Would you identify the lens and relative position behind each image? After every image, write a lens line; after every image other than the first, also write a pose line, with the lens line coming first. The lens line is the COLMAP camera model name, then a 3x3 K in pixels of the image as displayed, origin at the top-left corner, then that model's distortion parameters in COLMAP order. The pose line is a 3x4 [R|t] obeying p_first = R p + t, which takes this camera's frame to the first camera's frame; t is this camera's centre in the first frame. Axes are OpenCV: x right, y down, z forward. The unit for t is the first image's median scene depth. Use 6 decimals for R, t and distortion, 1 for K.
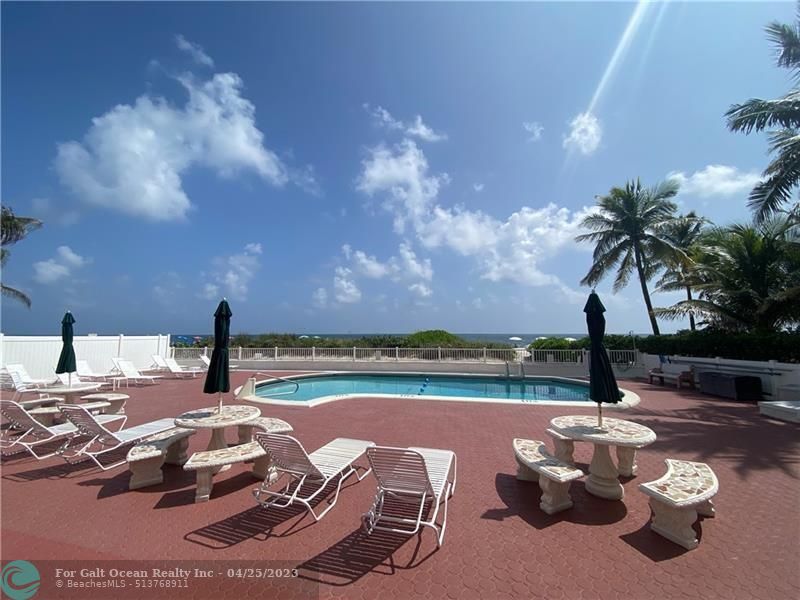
lens RADIAL K [[326.9, 0, 395.8], [0, 326.9, 298.8], [0, 0, 1]] dist [0.021338, -0.022092]
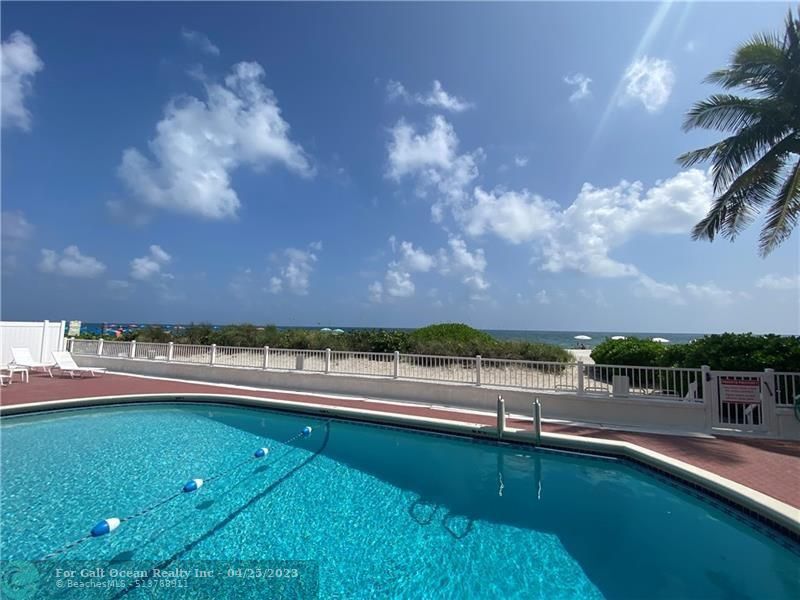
lens RADIAL K [[326.9, 0, 395.8], [0, 326.9, 298.8], [0, 0, 1]] dist [0.021338, -0.022092]
pose [[0.980499, 0.003649, -0.196488, 0.089123], [-0.000291, 0.999853, 0.017114, 0.006594], [0.196522, -0.016723, 0.980357, 0.064854]]
